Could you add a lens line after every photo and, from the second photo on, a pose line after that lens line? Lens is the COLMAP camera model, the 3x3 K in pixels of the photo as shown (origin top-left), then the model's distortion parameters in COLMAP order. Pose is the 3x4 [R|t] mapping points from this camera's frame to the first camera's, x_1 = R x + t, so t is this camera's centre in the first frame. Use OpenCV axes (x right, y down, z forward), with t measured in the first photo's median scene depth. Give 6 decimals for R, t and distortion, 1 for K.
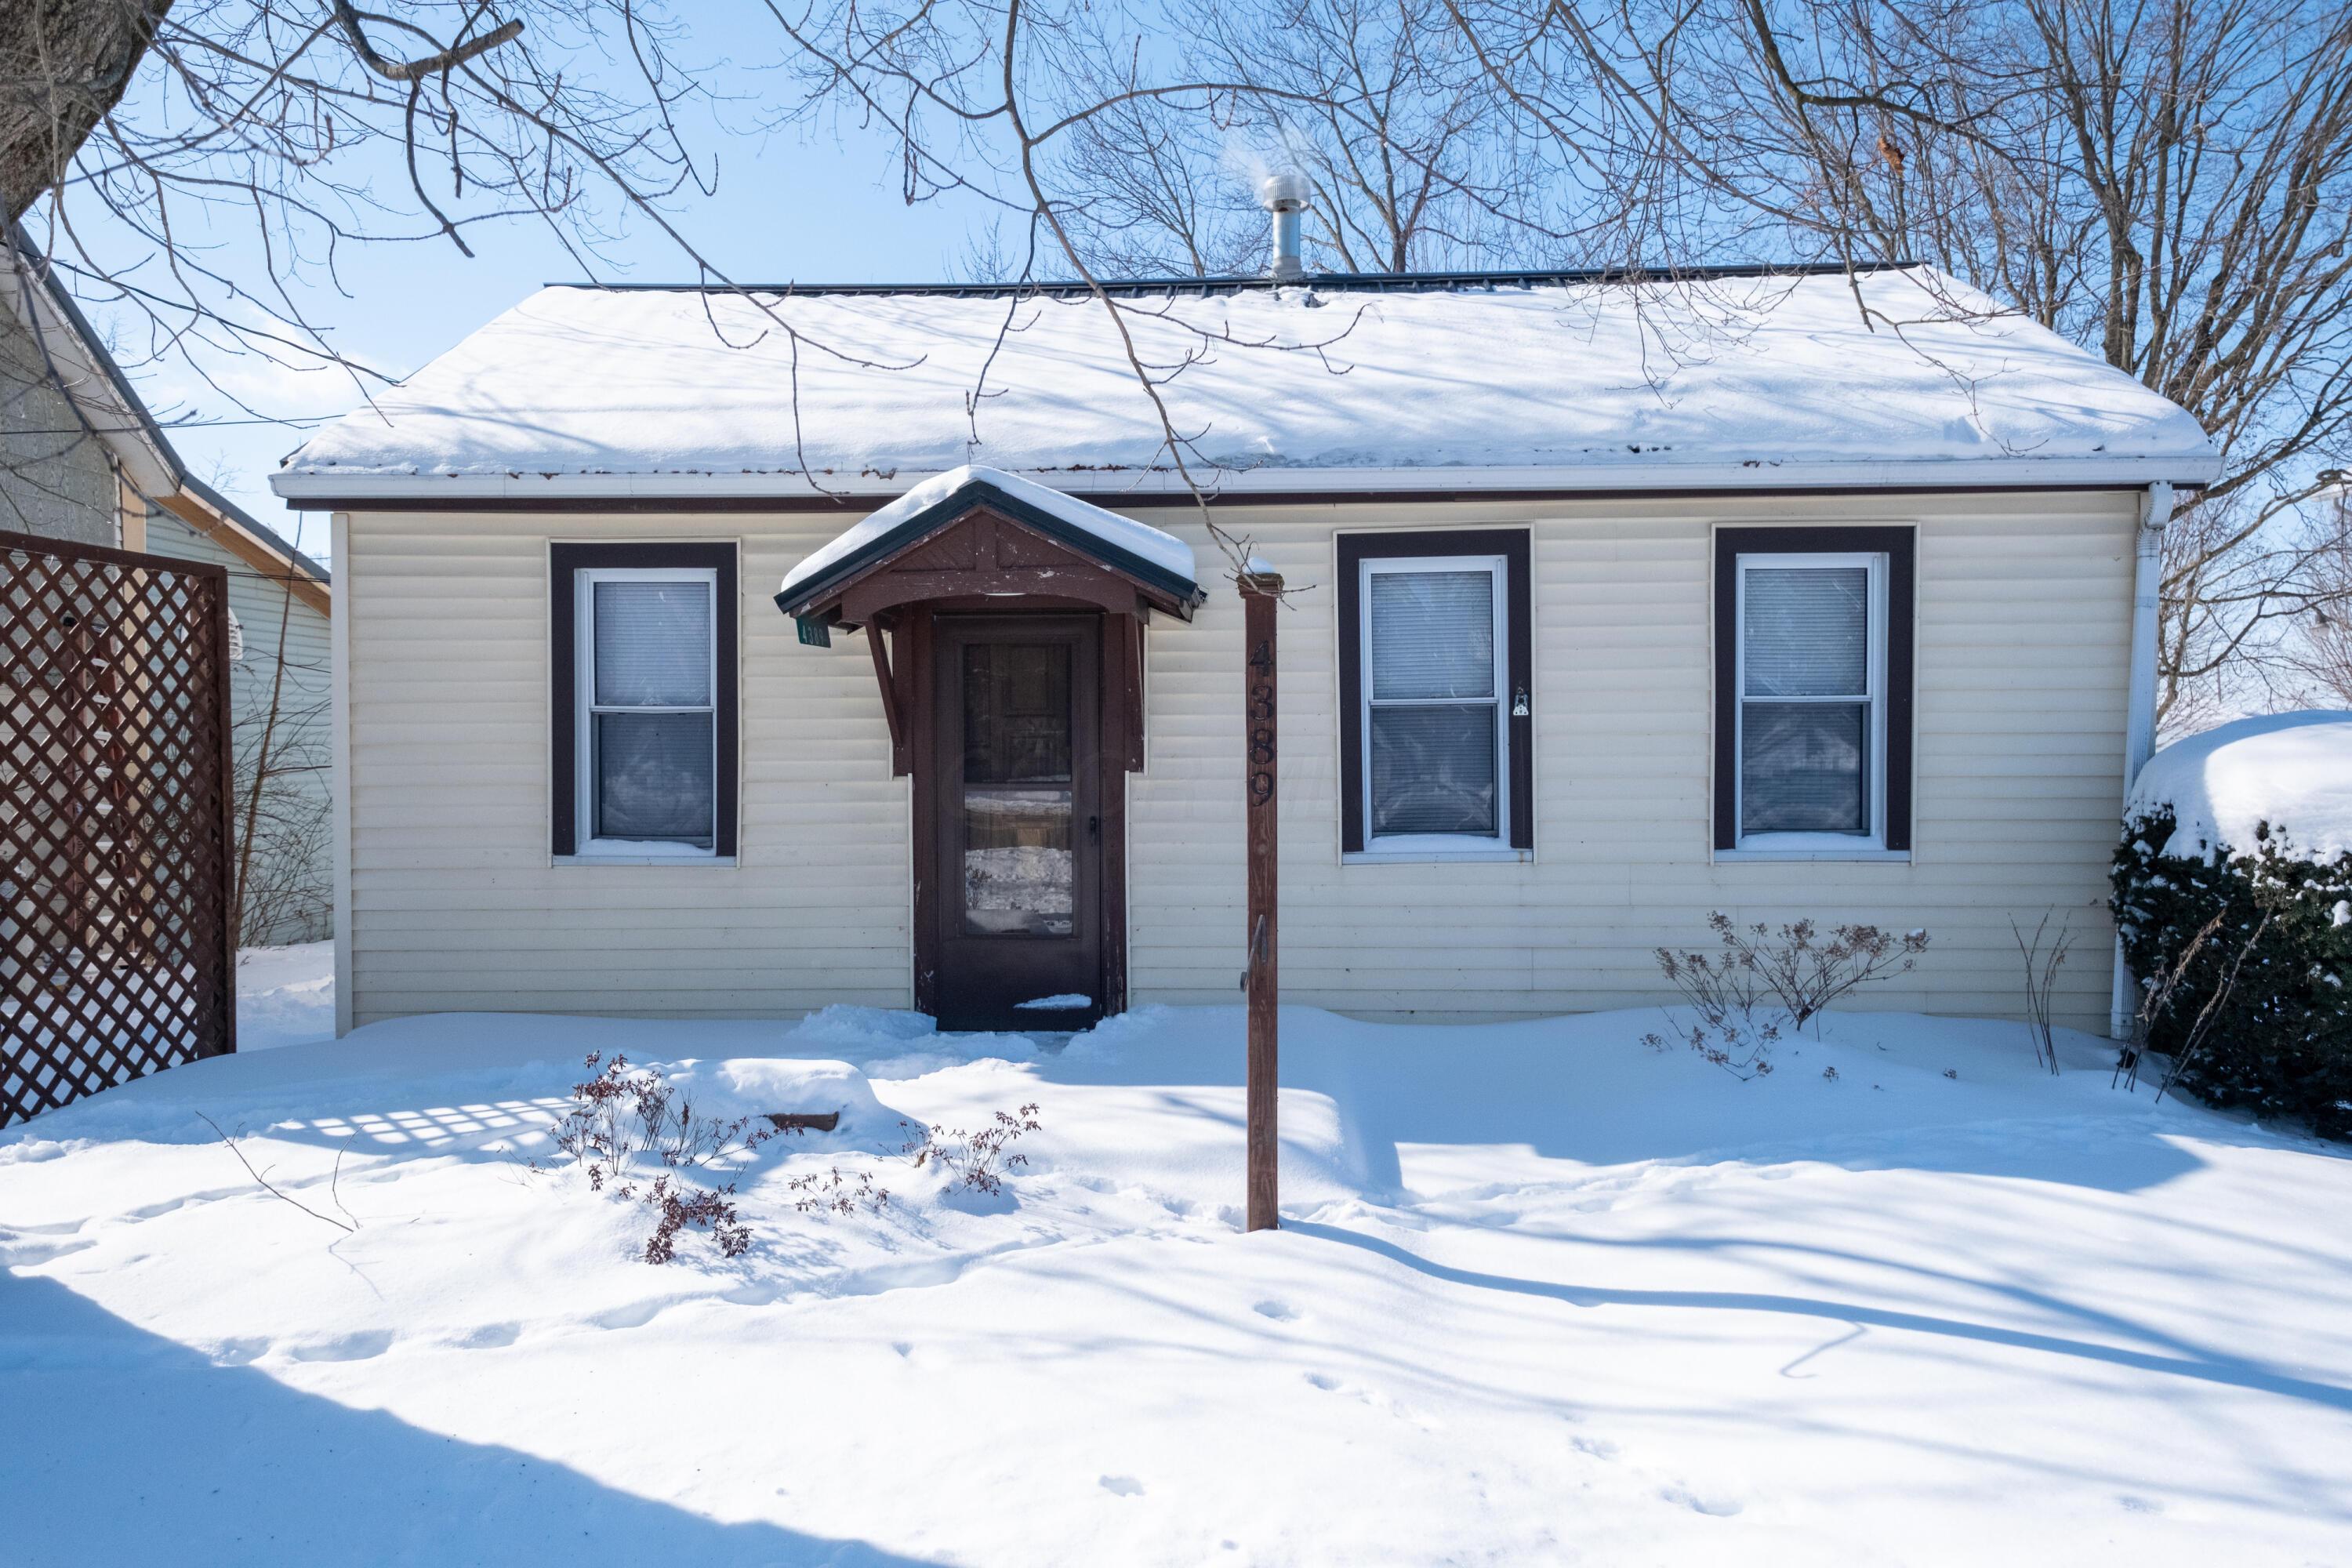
lens RADIAL K [[1554.9, 0, 1176.0], [0, 1554.9, 784.6], [0, 0, 1]] dist [0.010313, 0.003539]
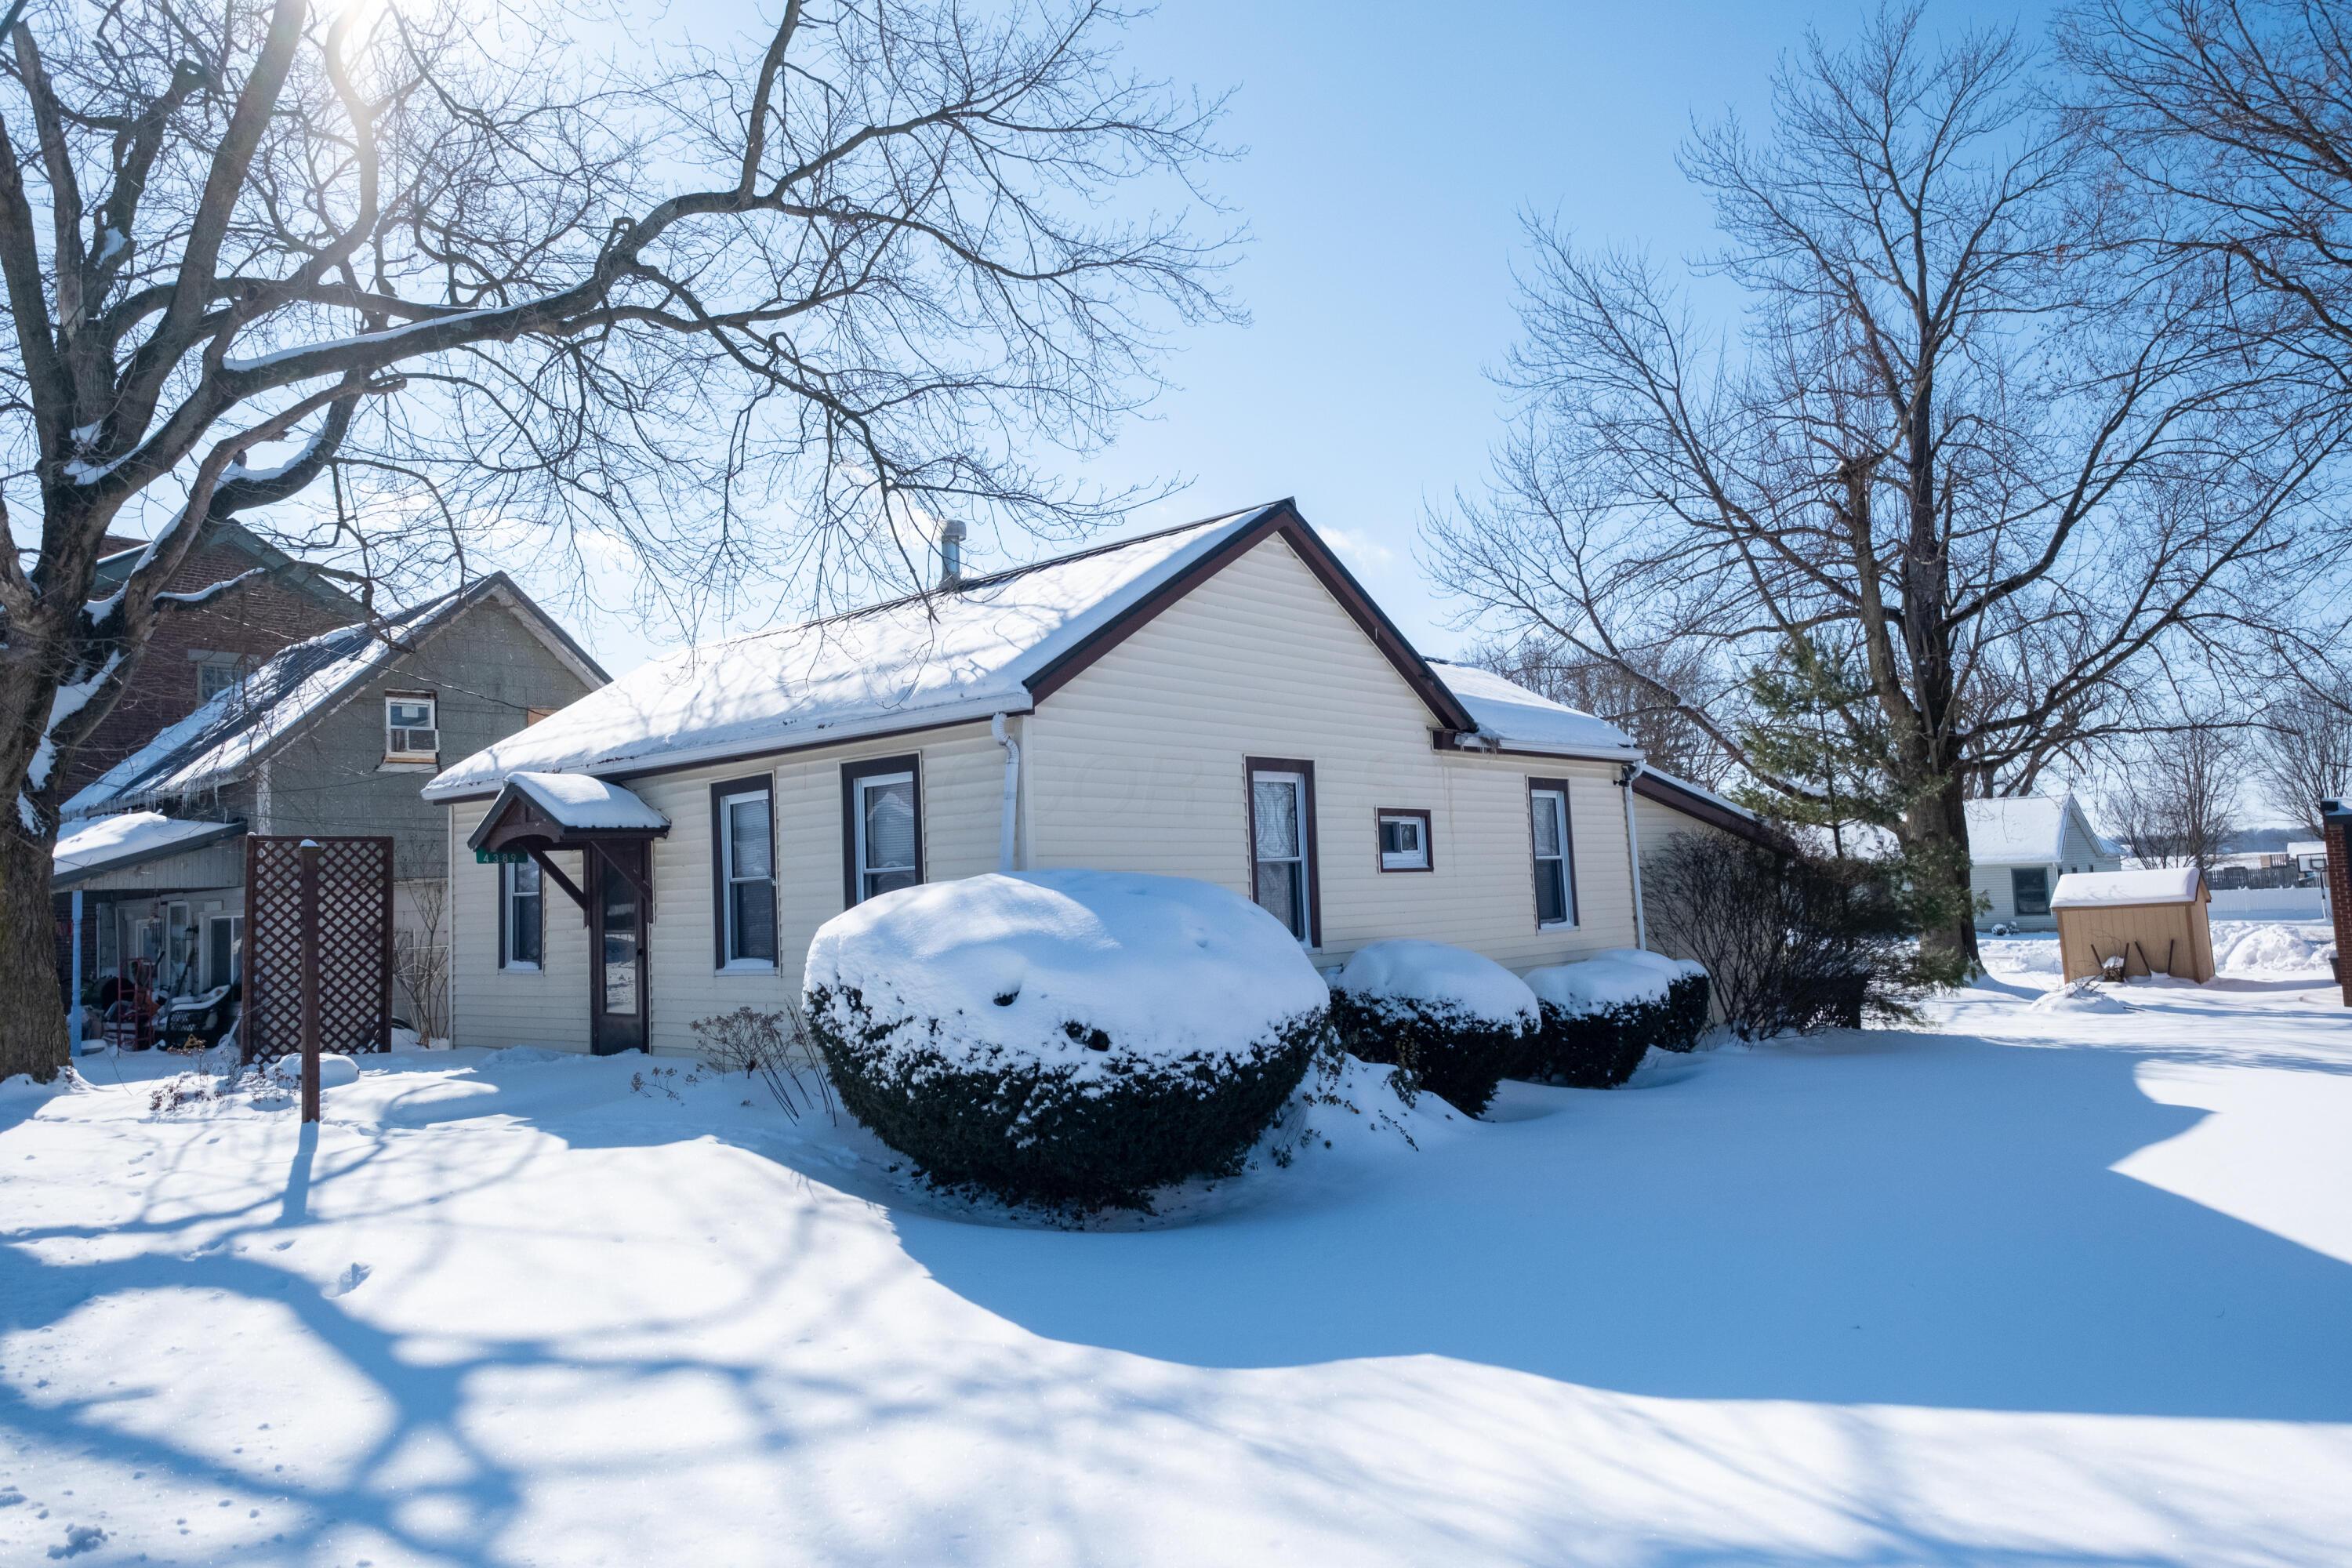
lens RADIAL K [[1554.9, 0, 1174.6], [0, 1554.9, 785.2], [0, 0, 1]] dist [0.010313, 0.003539]
pose [[0.755787, -0.067724, -0.651306, 1.613249], [0.012357, 0.995935, -0.089219, 0.002057], [0.654701, 0.059382, 0.753552, 0.032092]]
